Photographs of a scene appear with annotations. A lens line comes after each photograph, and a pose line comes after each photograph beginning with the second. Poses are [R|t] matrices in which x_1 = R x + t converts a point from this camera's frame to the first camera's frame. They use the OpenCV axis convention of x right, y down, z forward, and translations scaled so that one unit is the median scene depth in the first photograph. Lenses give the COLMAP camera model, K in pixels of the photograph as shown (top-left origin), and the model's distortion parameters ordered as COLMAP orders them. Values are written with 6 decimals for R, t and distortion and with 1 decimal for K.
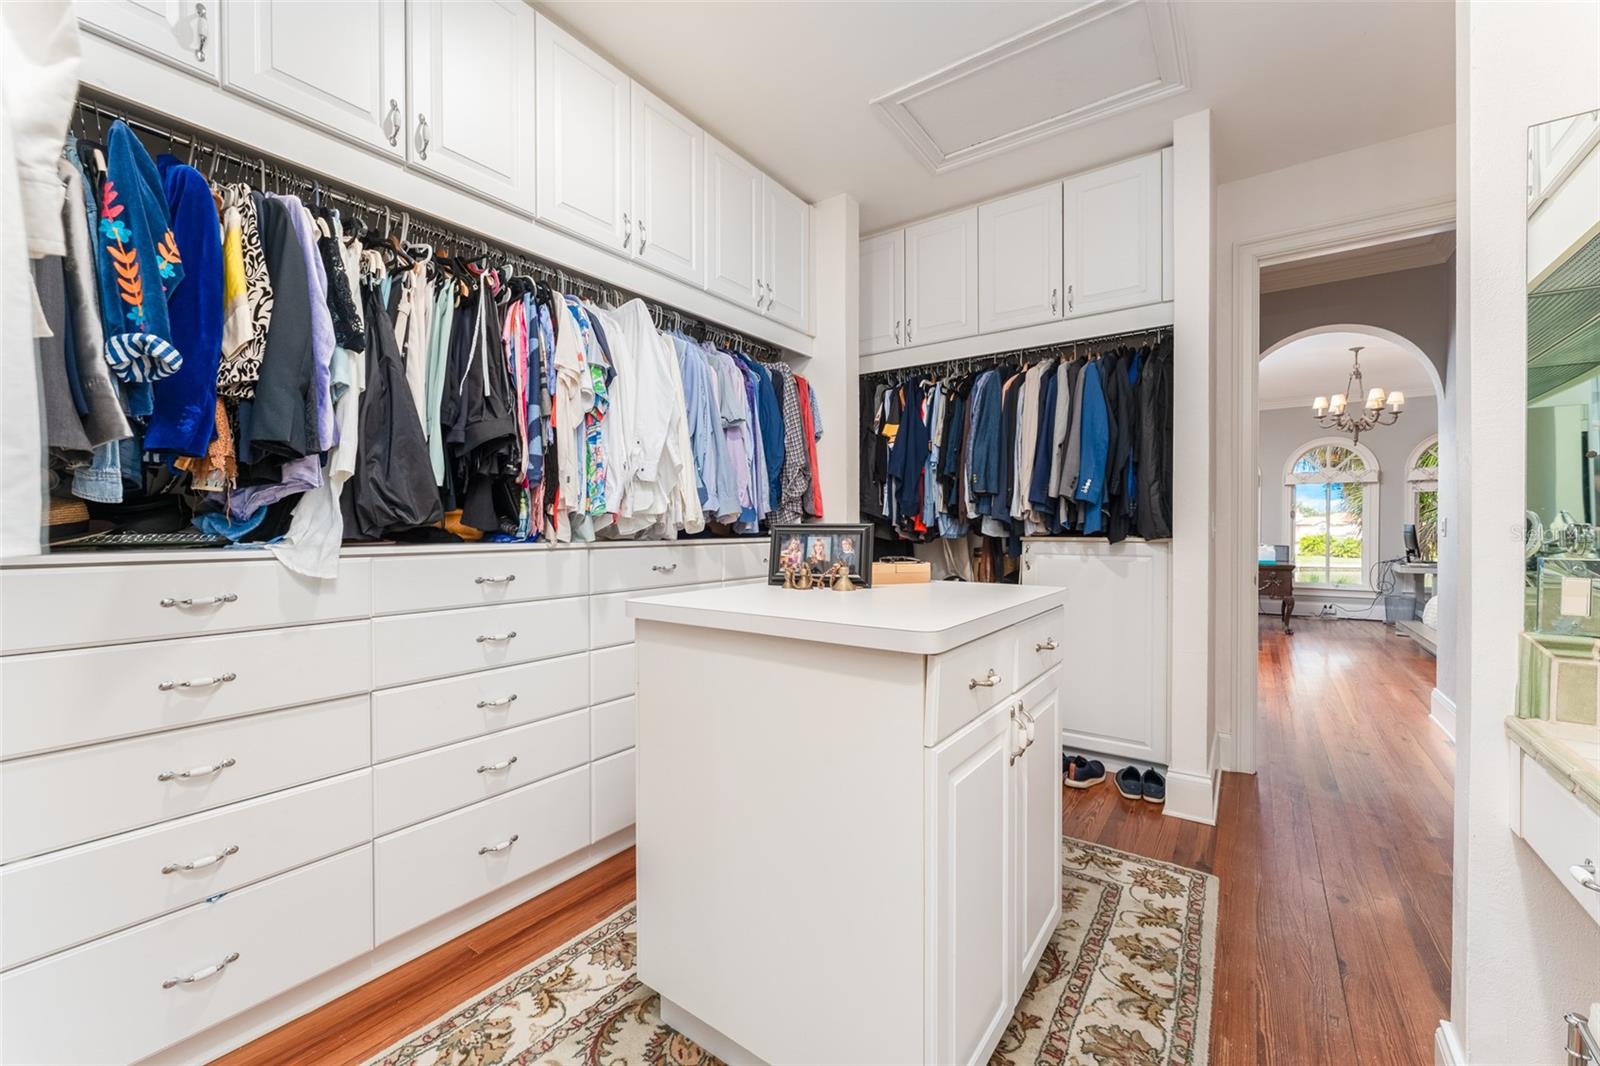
lens RADIAL K [[642.7, 0, 799.3], [0, 642.7, 535.4], [0, 0, 1]] dist [-0.000375, -0.000398]
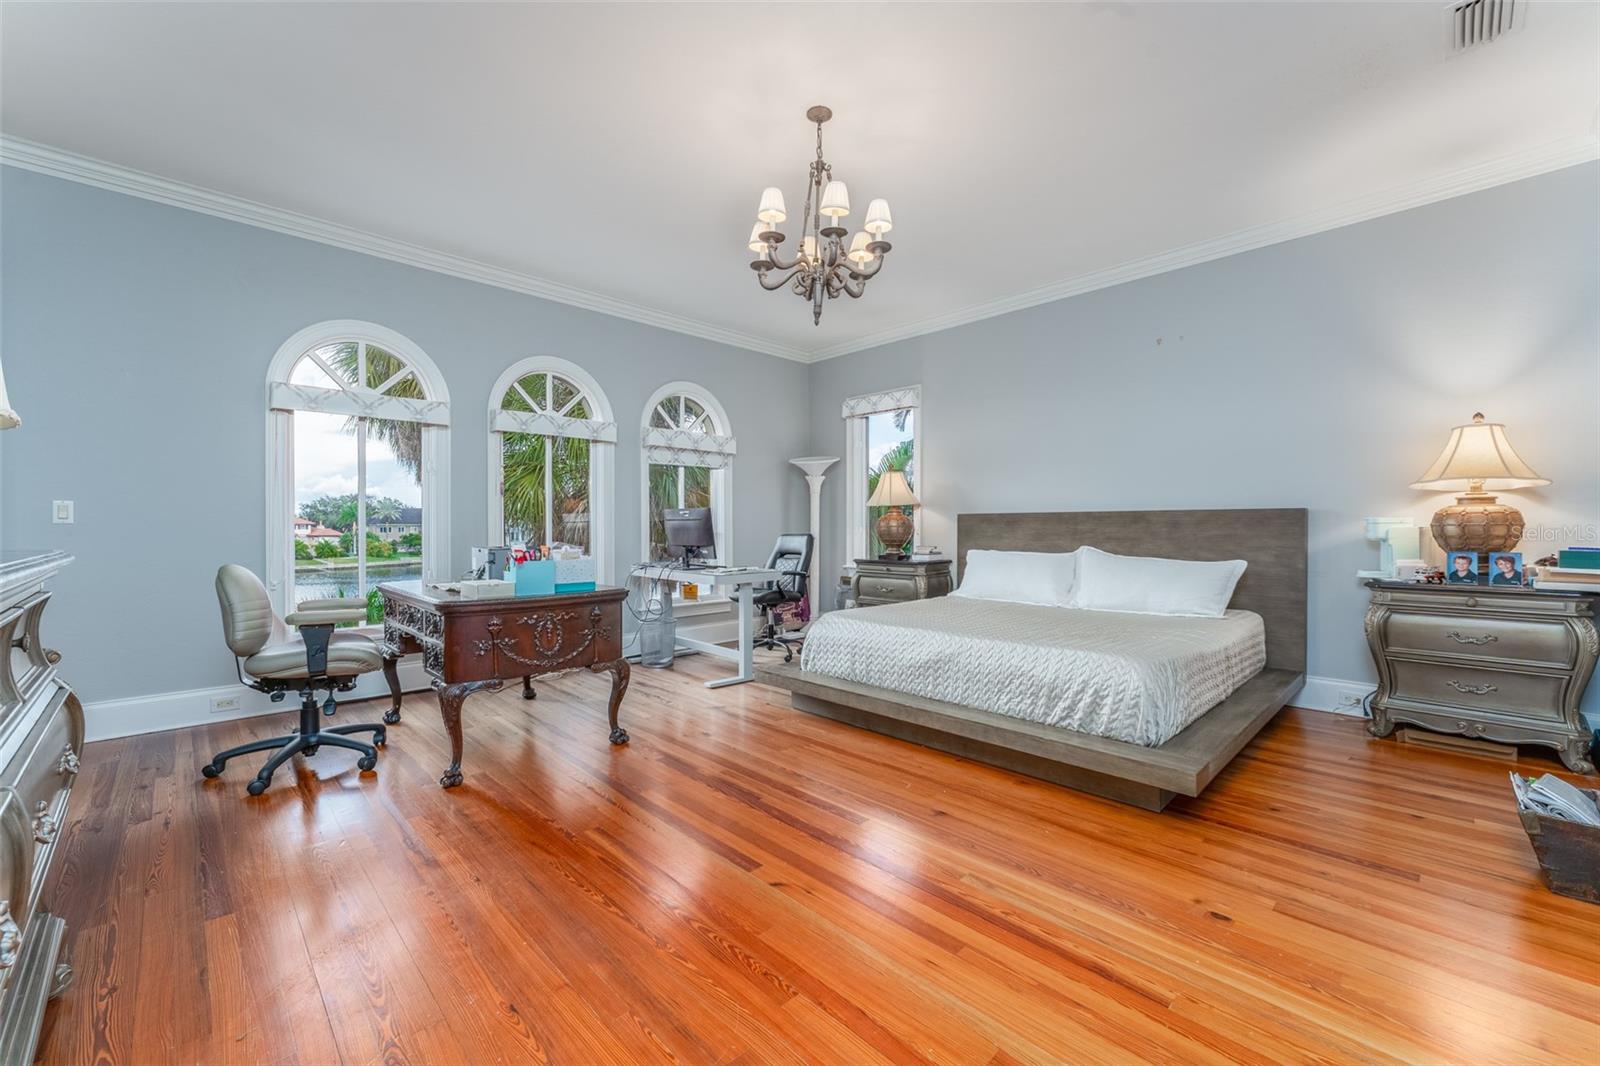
lens RADIAL K [[642.7, 0, 799.6], [0, 642.7, 530.0], [0, 0, 1]] dist [-0.000375, -0.000398]
pose [[0.168223, -0.006375, 0.985728, 0.418057], [0.007608, 0.999958, 0.005169, 0.001153], [-0.985720, 0.006630, 0.168264, 0.617485]]
